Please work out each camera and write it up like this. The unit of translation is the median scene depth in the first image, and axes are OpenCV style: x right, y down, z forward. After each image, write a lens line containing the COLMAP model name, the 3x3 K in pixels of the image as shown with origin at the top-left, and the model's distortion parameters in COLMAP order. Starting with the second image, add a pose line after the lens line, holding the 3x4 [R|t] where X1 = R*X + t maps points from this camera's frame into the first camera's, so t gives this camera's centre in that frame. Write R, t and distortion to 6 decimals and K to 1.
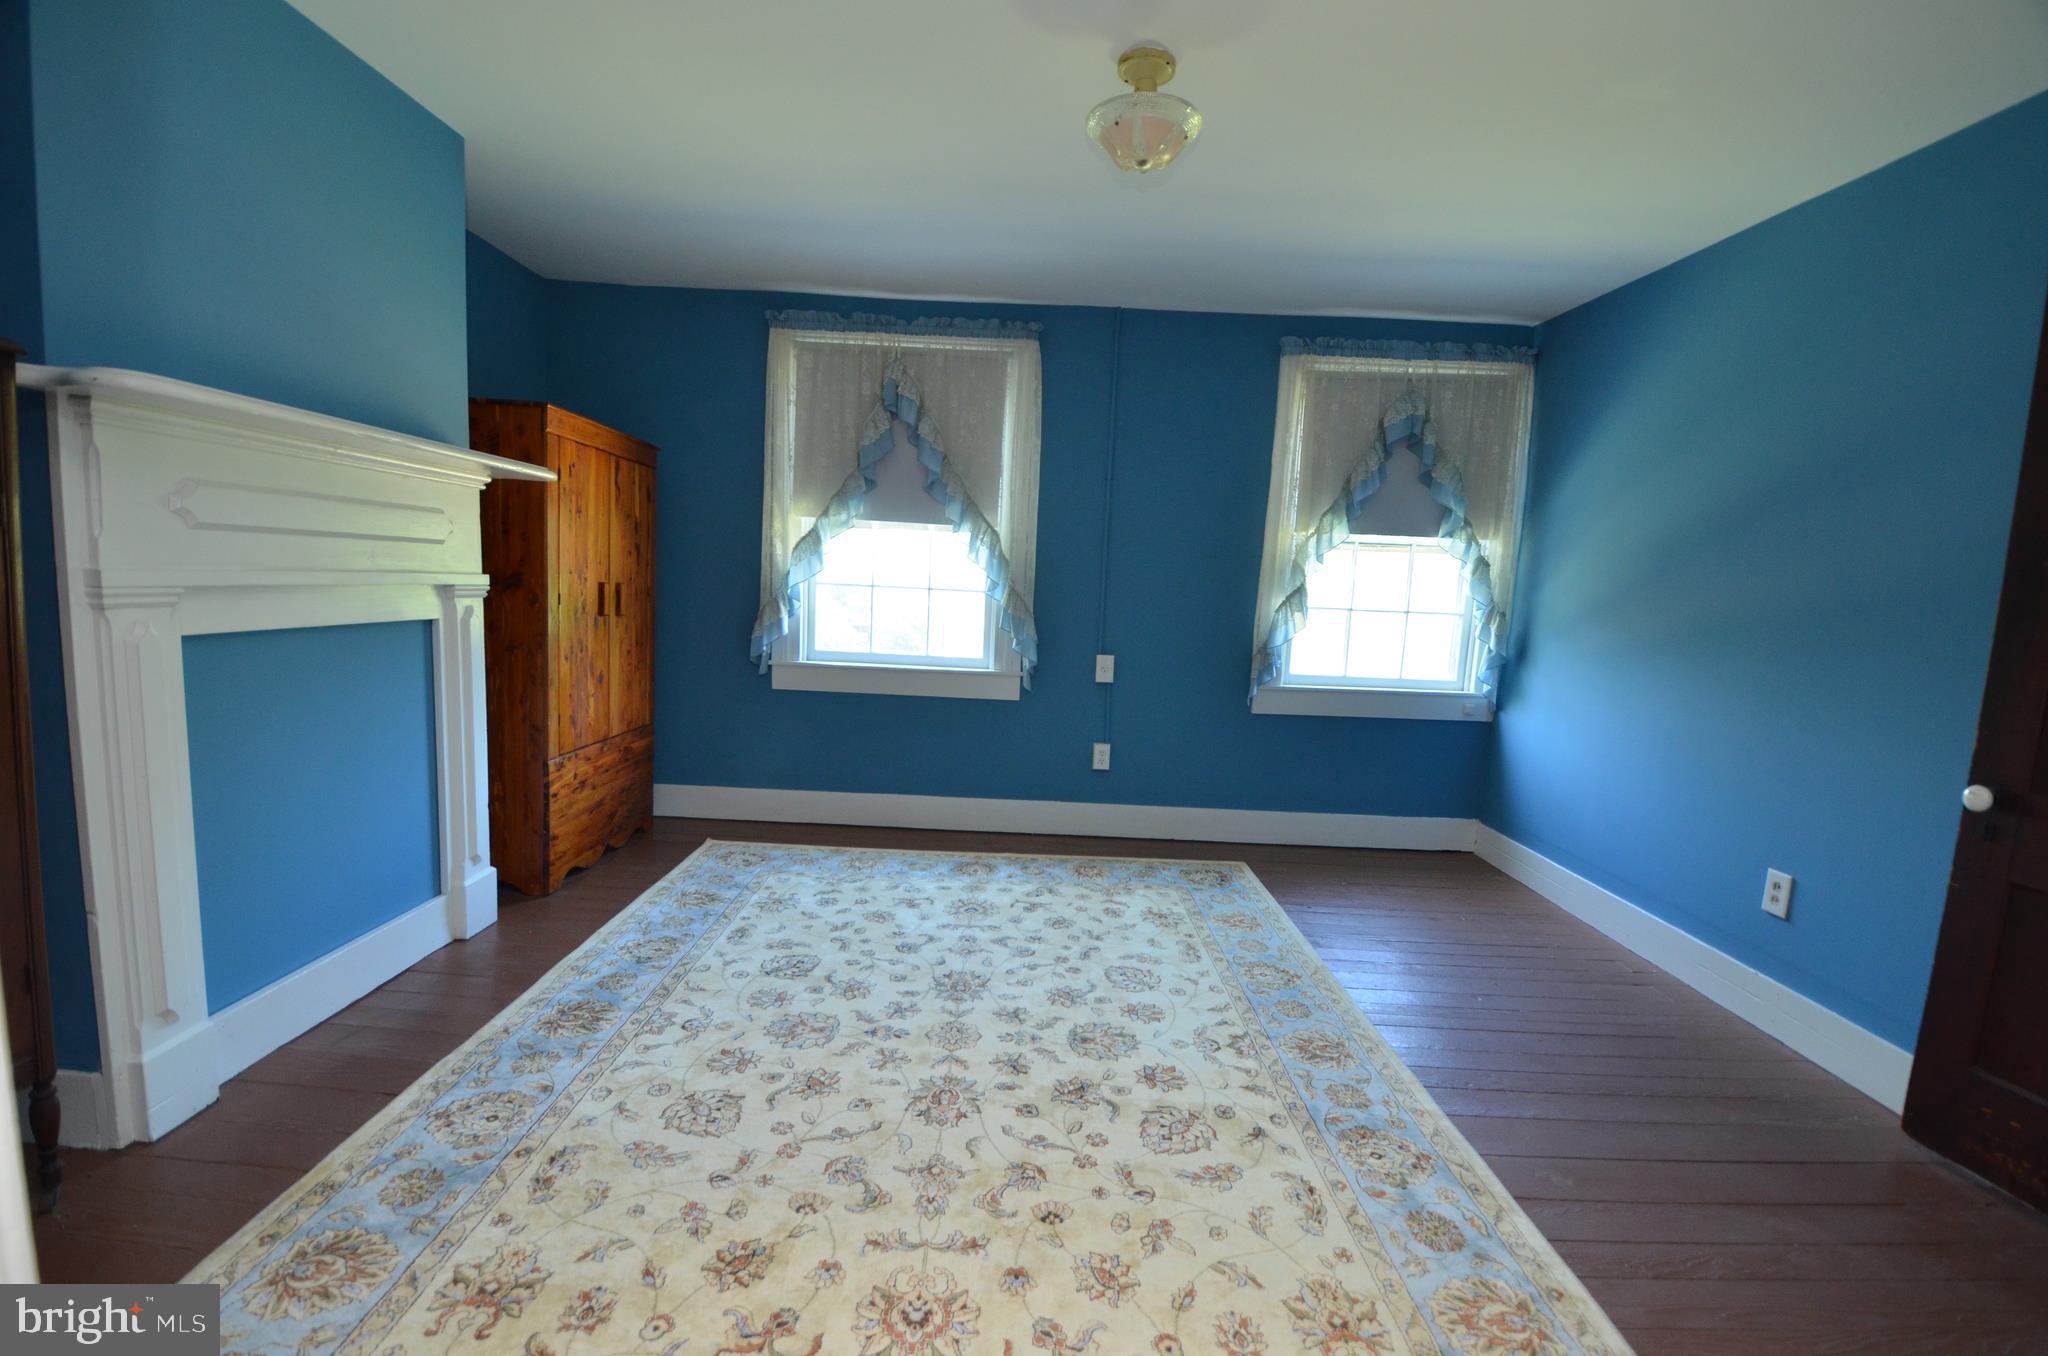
lens RADIAL K [[890.2, 0, 1026.3], [0, 890.2, 693.0], [0, 0, 1]] dist [0.018326, -0.023887]
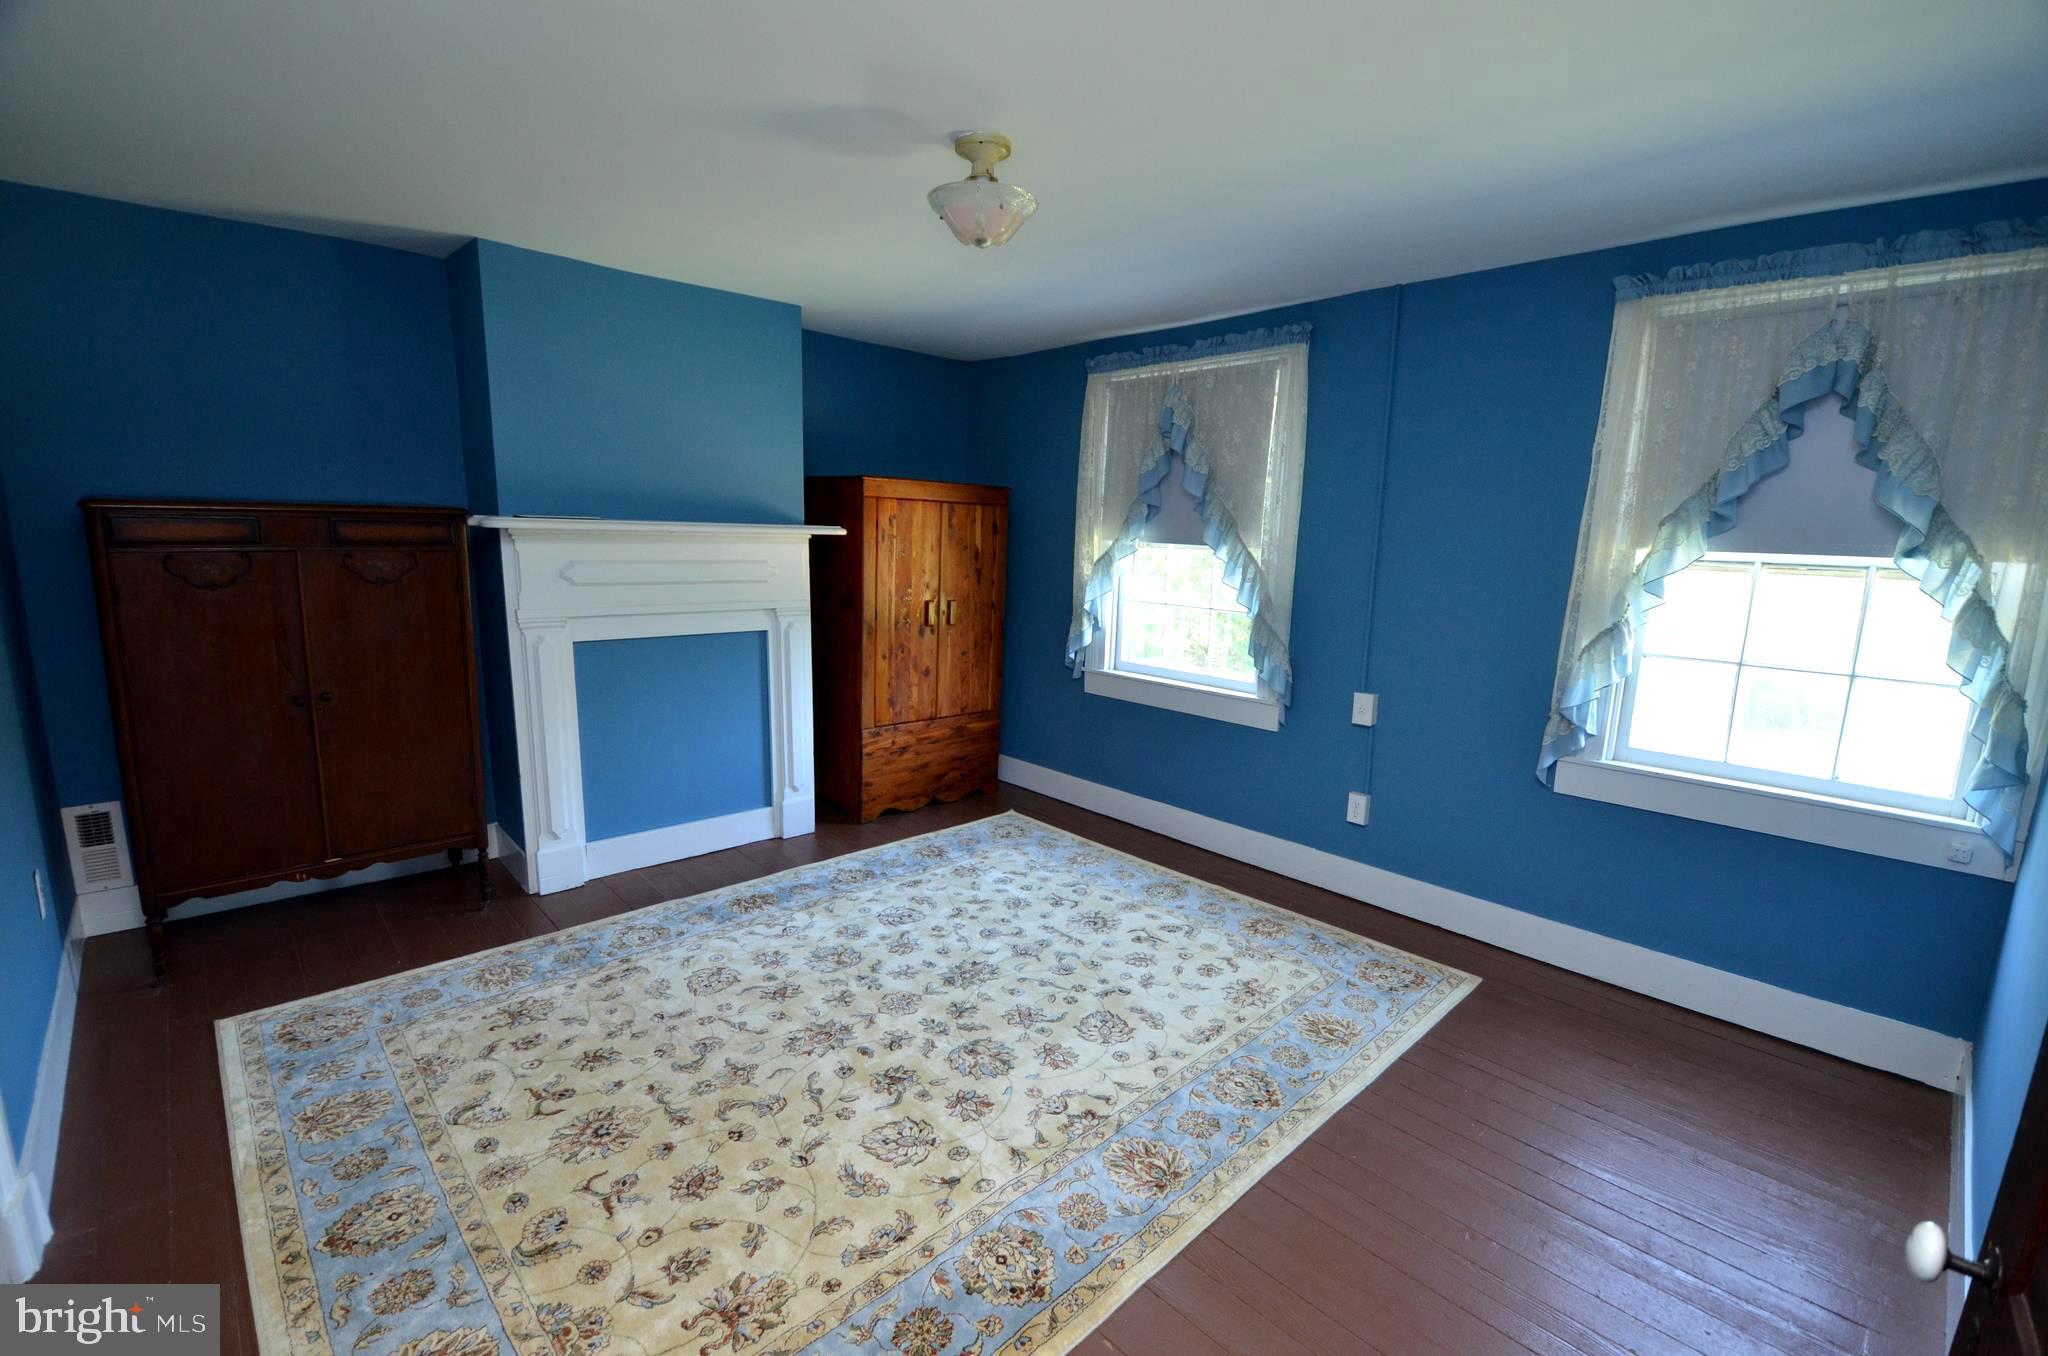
lens RADIAL K [[890.2, 0, 1026.3], [0, 890.2, 693.0], [0, 0, 1]] dist [0.018326, -0.023887]
pose [[0.683275, 0.105479, -0.722502, 0.603574], [-0.085063, 0.994272, 0.064711, -0.087603], [0.725189, 0.017243, 0.688334, 0.203301]]
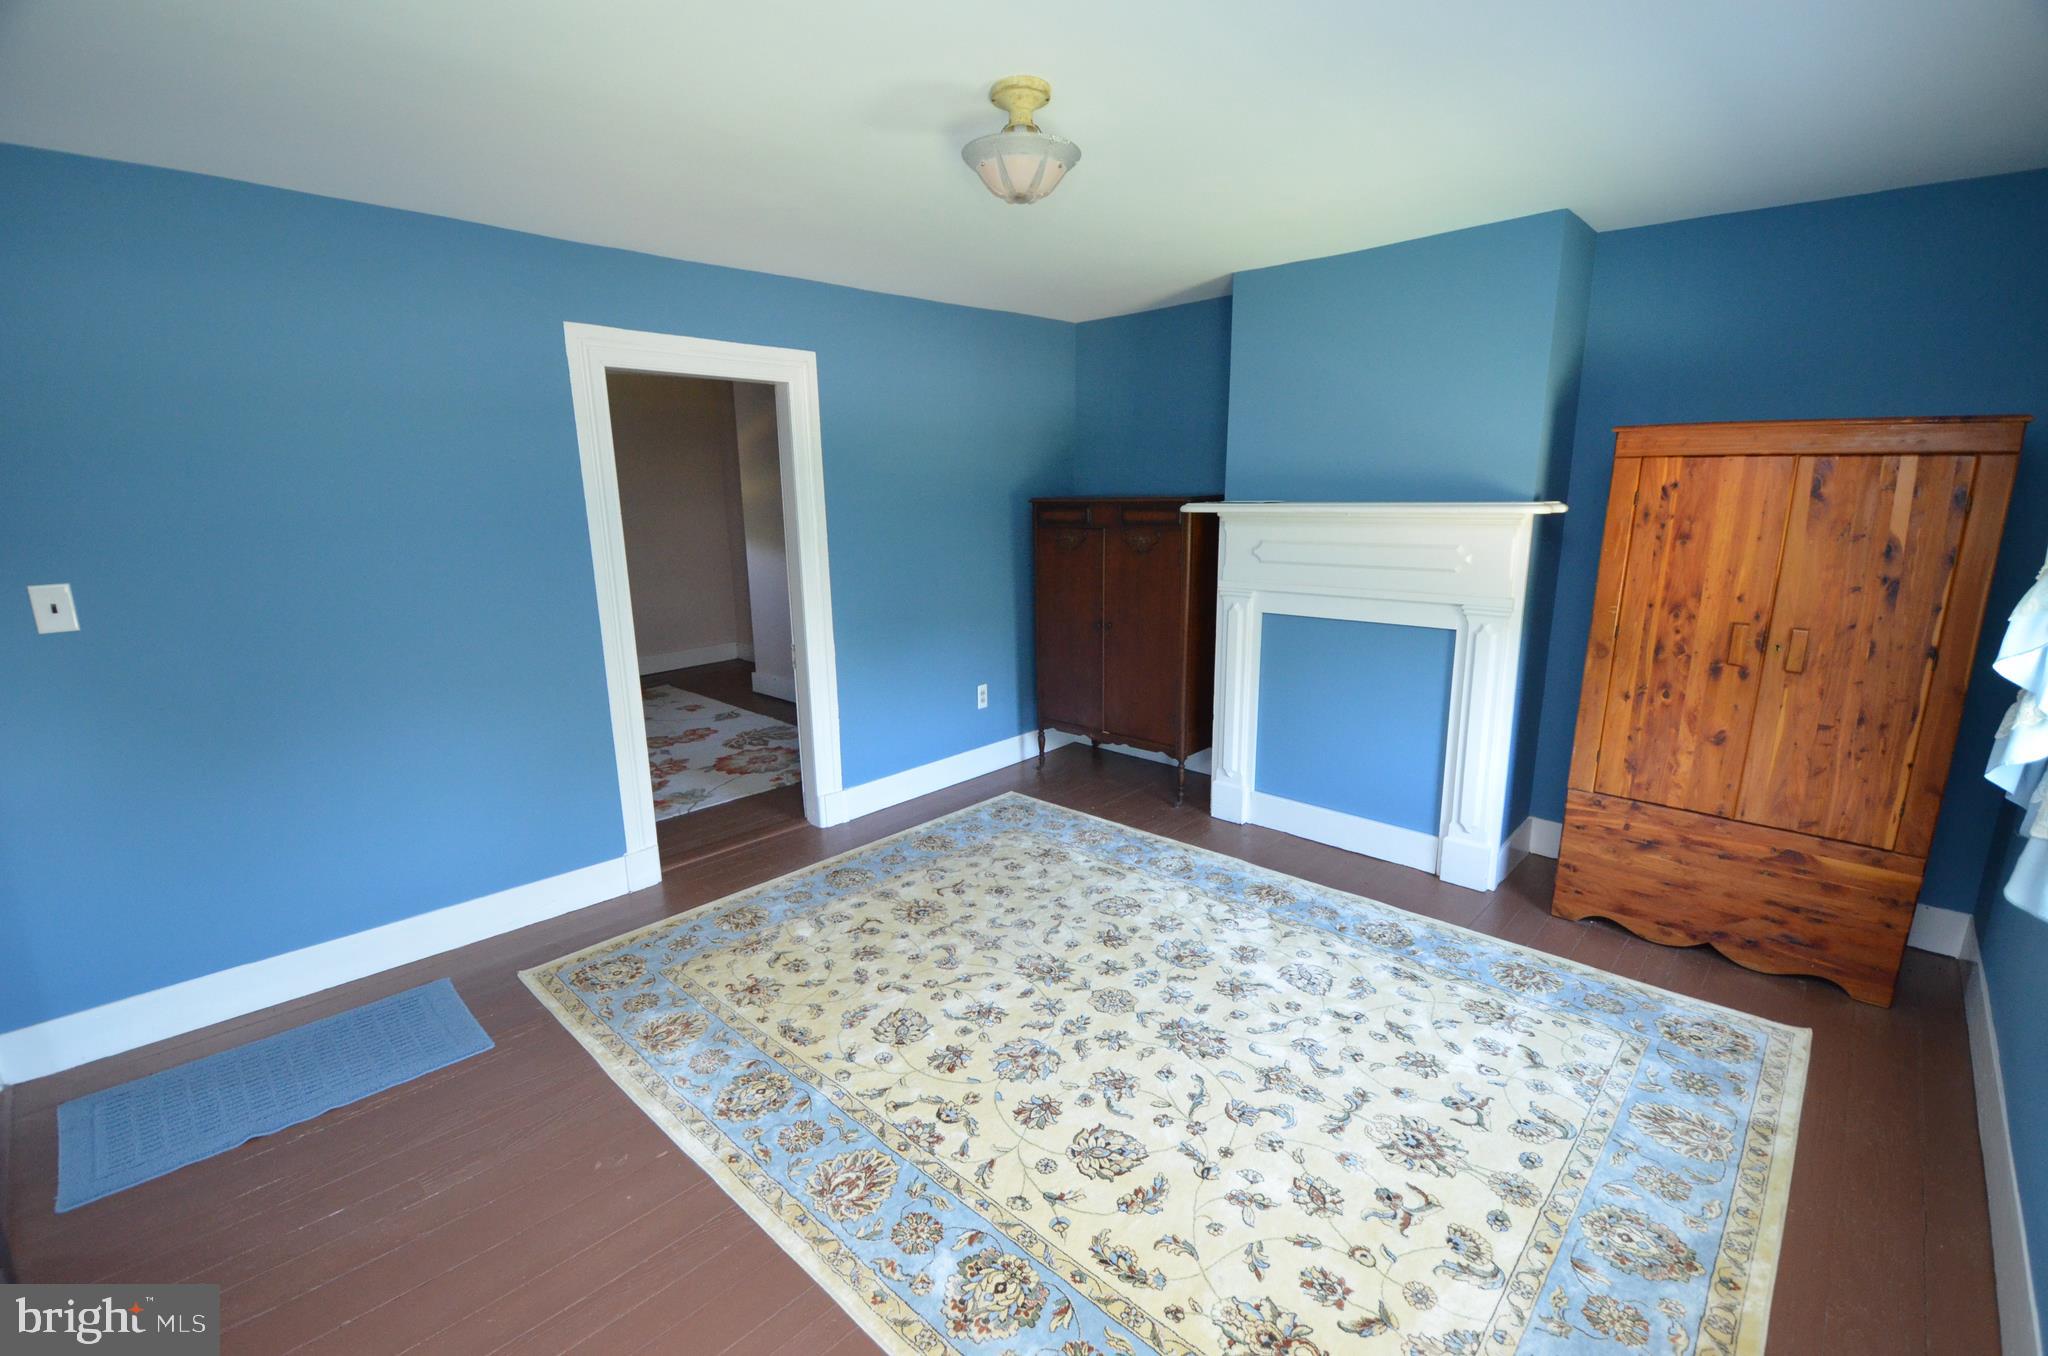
lens RADIAL K [[890.2, 0, 1026.3], [0, 890.2, 693.0], [0, 0, 1]] dist [0.018326, -0.023887]
pose [[-0.693159, 0.113834, -0.711739, 0.546639], [-0.112315, 0.958330, 0.262657, -0.205722], [0.711980, 0.262002, -0.651490, 1.104728]]
